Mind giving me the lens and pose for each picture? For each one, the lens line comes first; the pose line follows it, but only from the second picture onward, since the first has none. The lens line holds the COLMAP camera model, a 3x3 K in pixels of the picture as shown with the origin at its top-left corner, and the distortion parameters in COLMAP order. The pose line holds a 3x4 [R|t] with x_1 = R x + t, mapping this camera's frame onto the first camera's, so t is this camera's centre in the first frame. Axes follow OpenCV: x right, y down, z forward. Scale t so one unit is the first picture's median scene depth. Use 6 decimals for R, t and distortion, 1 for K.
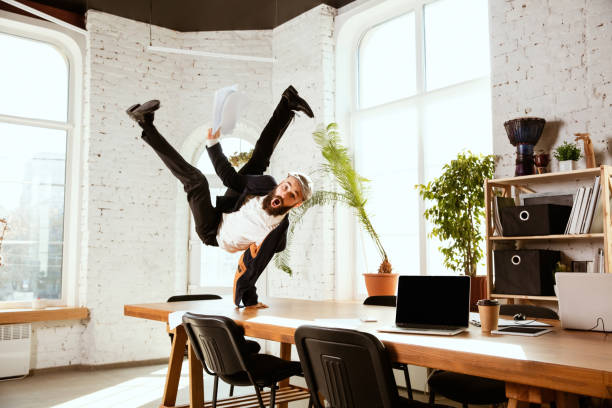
lens RADIAL K [[600.7, 0, 306.0], [0, 600.7, 204.0], [0, 0, 1]] dist [-0.021014, 0.110922]
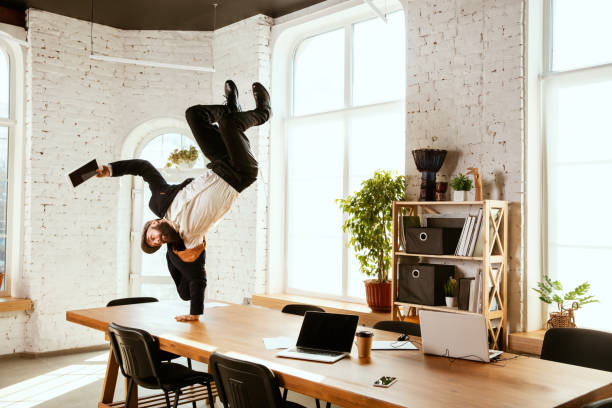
lens RADIAL K [[615.3, 0, 306.0], [0, 615.3, 204.0], [0, 0, 1]] dist [-0.013137, 0.109834]
pose [[0.997085, 0.016553, 0.074480, 0.042148], [-0.021634, 0.997454, 0.067951, -0.098437], [-0.073166, -0.069365, 0.994905, -0.127004]]
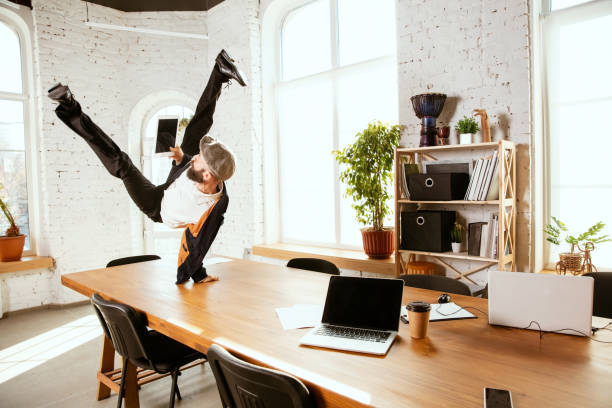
lens RADIAL K [[418.2, 0, 306.0], [0, 418.2, 204.0], [0, 0, 1]] dist [-0.110818, 0.087150]
pose [[0.990861, -0.028019, 0.131947, 0.027158], [0.009805, 0.990562, 0.136715, -0.040786], [-0.134533, -0.134172, 0.981784, 0.221945]]
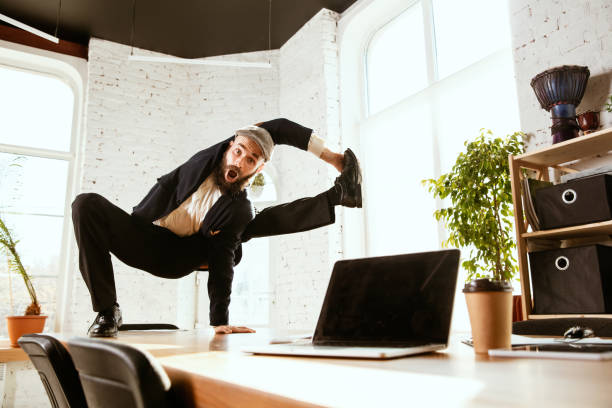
lens RADIAL K [[522.5, 0, 306.0], [0, 522.5, 204.0], [0, 0, 1]] dist [-0.048601, 0.077261]
pose [[0.991163, -0.039242, -0.126709, 0.116173], [0.024143, 0.992652, -0.118570, 0.075963], [0.130431, 0.114463, 0.984828, 0.312951]]
